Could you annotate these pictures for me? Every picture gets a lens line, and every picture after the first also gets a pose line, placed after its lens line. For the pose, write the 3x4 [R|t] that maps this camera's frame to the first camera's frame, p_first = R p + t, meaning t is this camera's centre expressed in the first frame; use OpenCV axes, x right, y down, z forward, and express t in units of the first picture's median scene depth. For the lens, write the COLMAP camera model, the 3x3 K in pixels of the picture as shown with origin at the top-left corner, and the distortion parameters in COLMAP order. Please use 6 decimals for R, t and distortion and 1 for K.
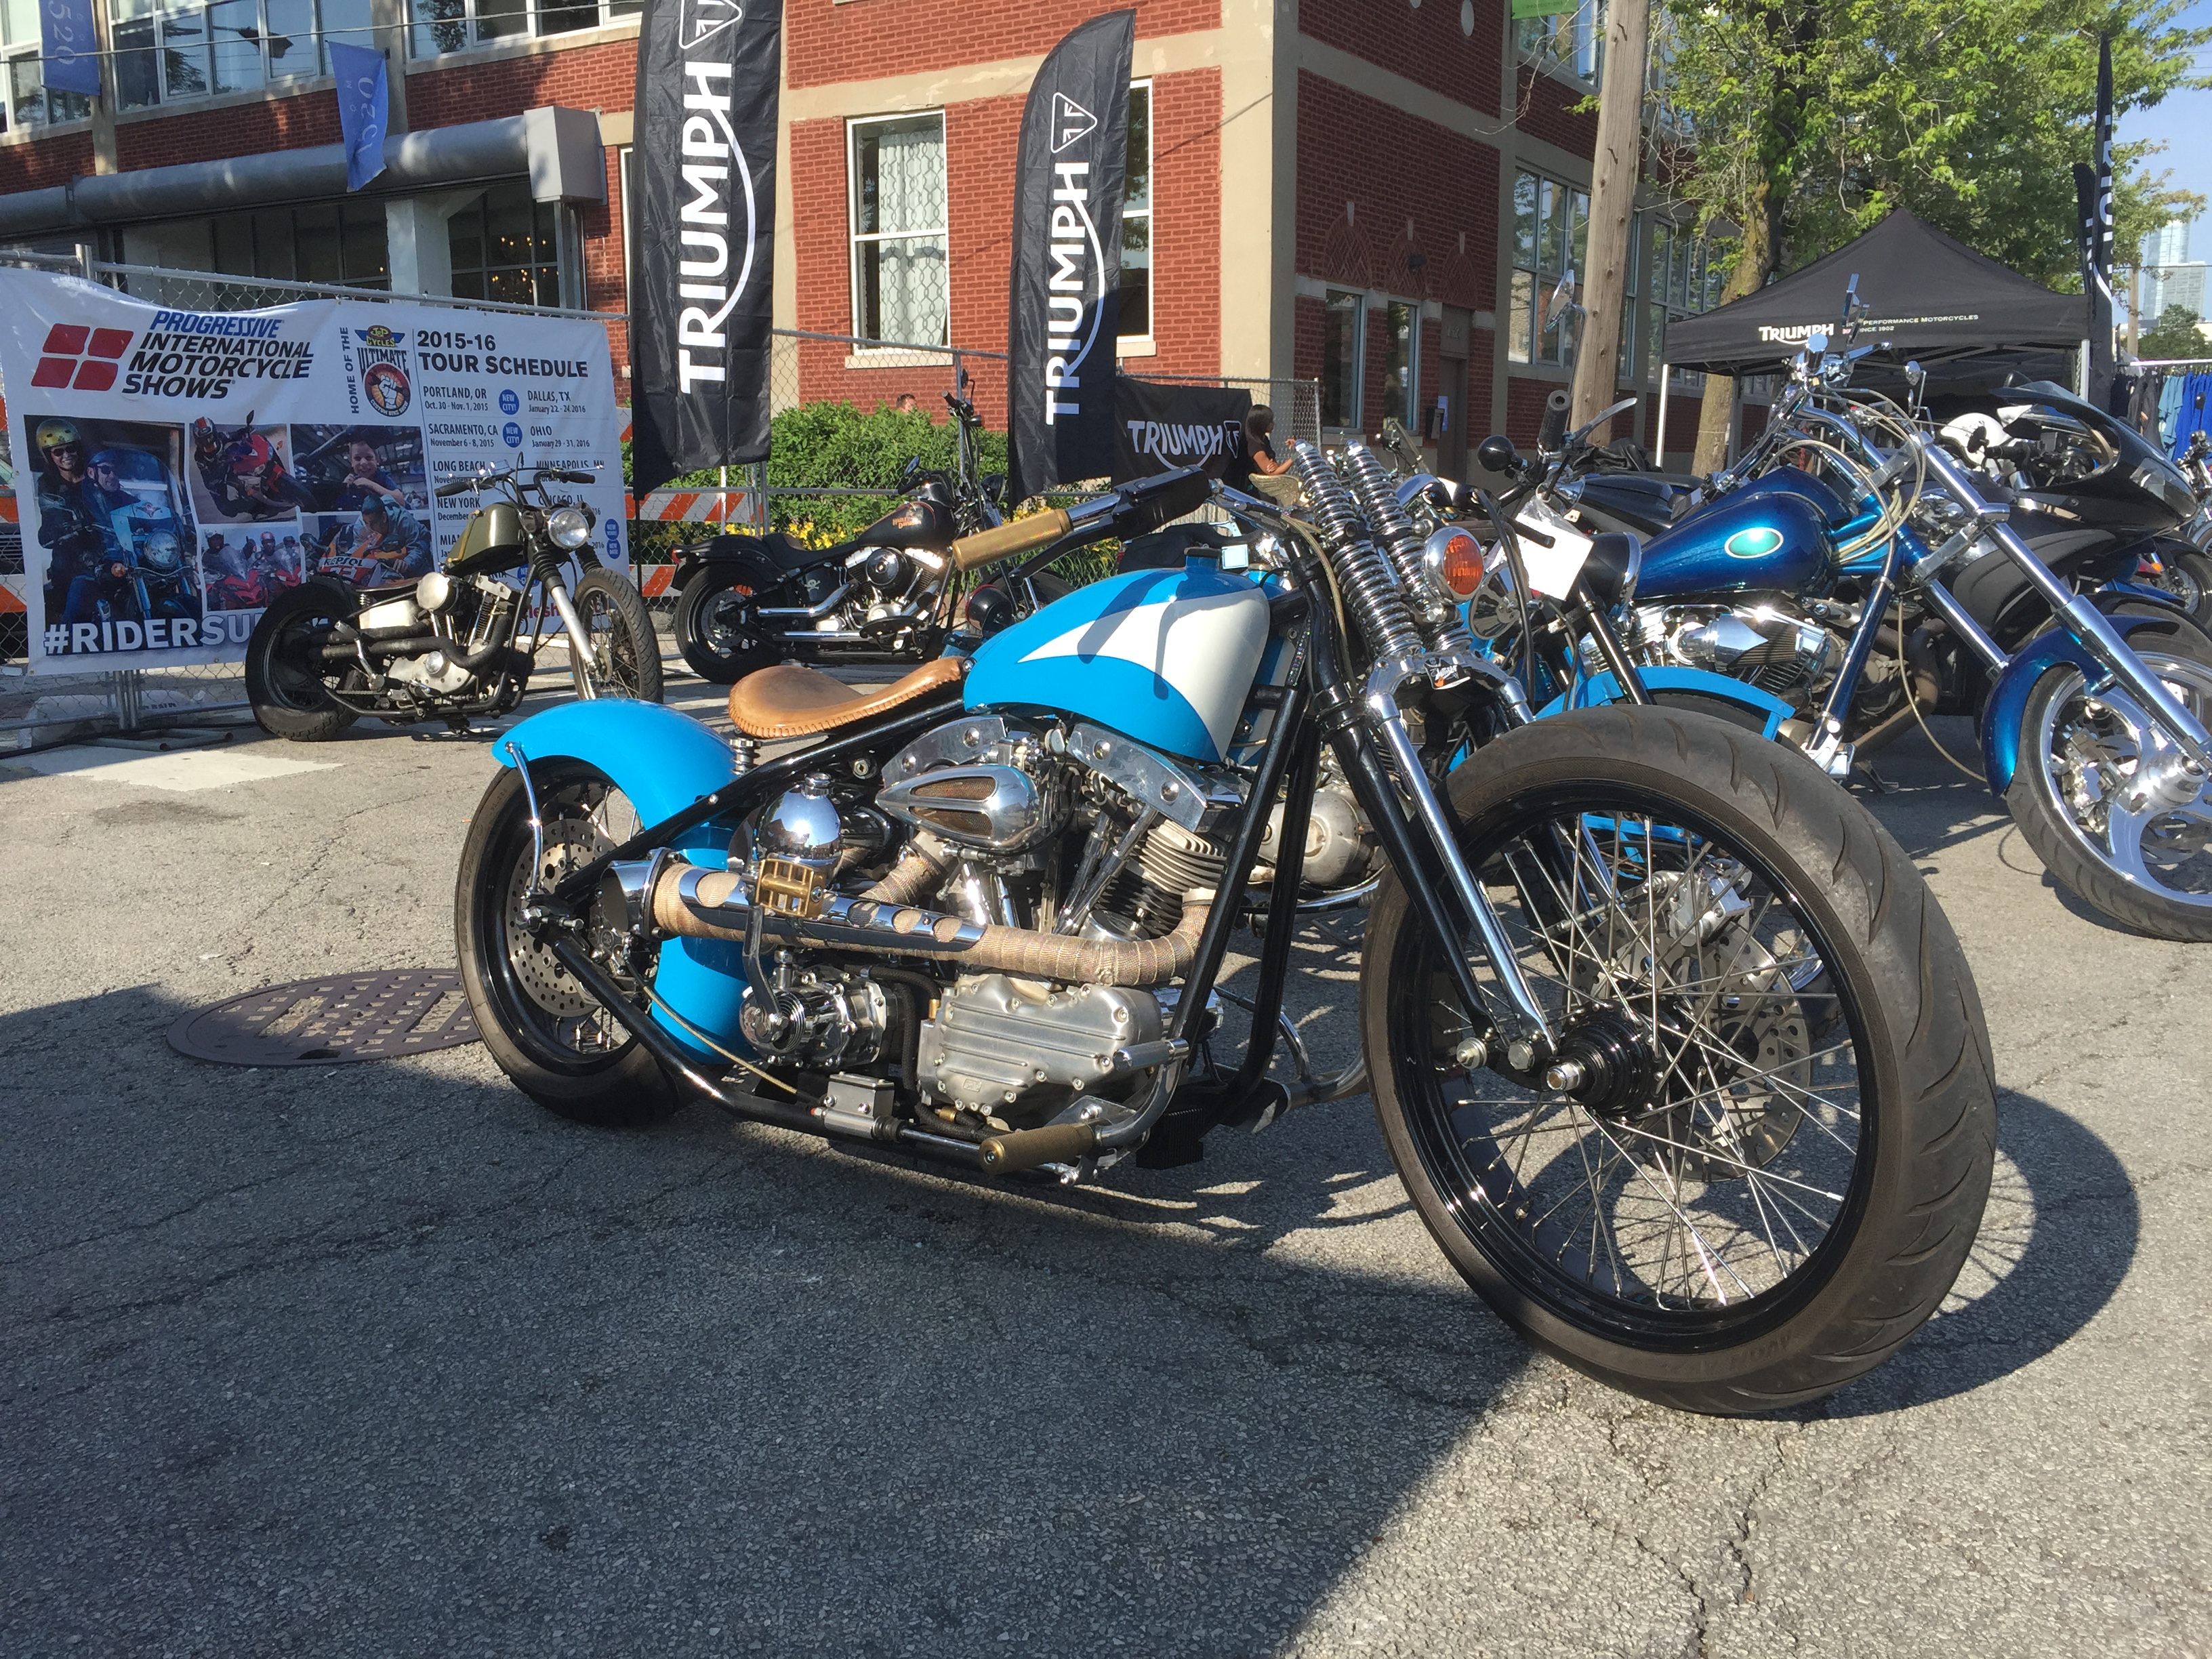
lens RADIAL K [[1829.0, 0, 1093.4], [0, 1829.0, 824.8], [0, 0, 1]] dist [0.074295, -0.081162]
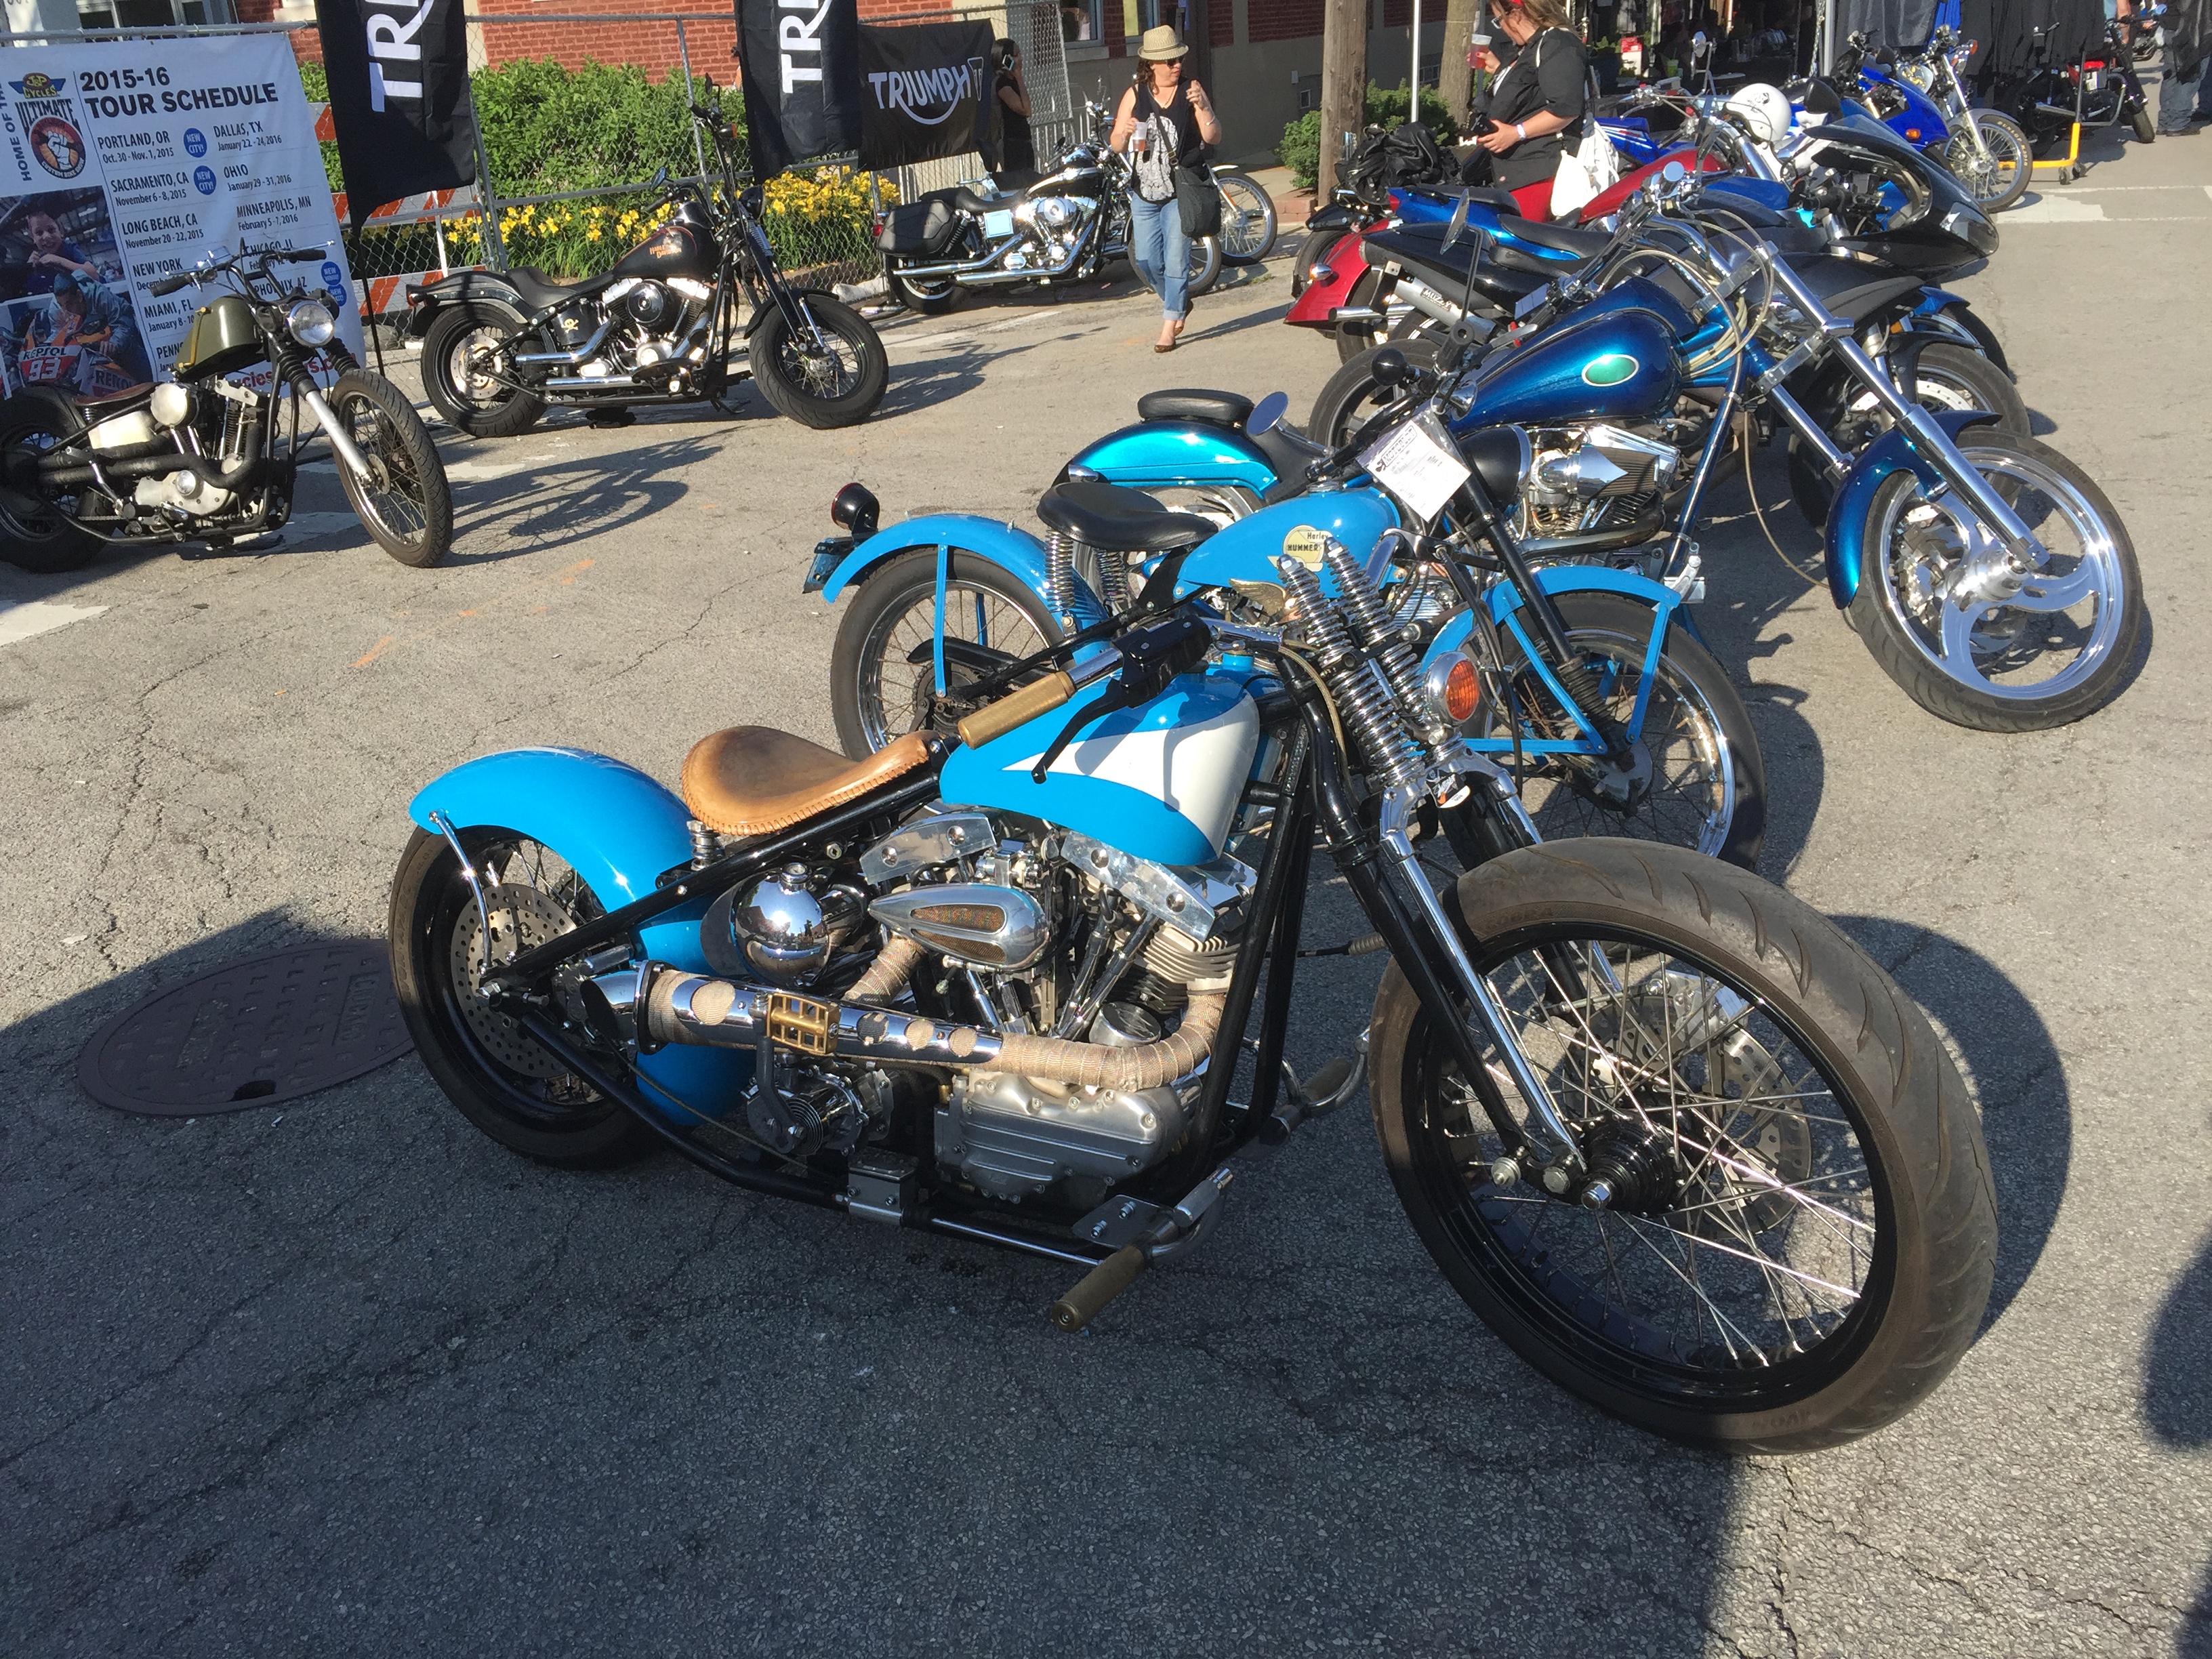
lens RADIAL K [[1829.0, 0, 1079.8], [0, 1829.0, 803.5], [0, 0, 1]] dist [0.074295, -0.081162]
pose [[0.987936, -0.109097, 0.109913, -0.090136], [0.084595, 0.974665, 0.207054, -0.221383], [-0.129717, -0.195258, 0.972136, 0.022981]]
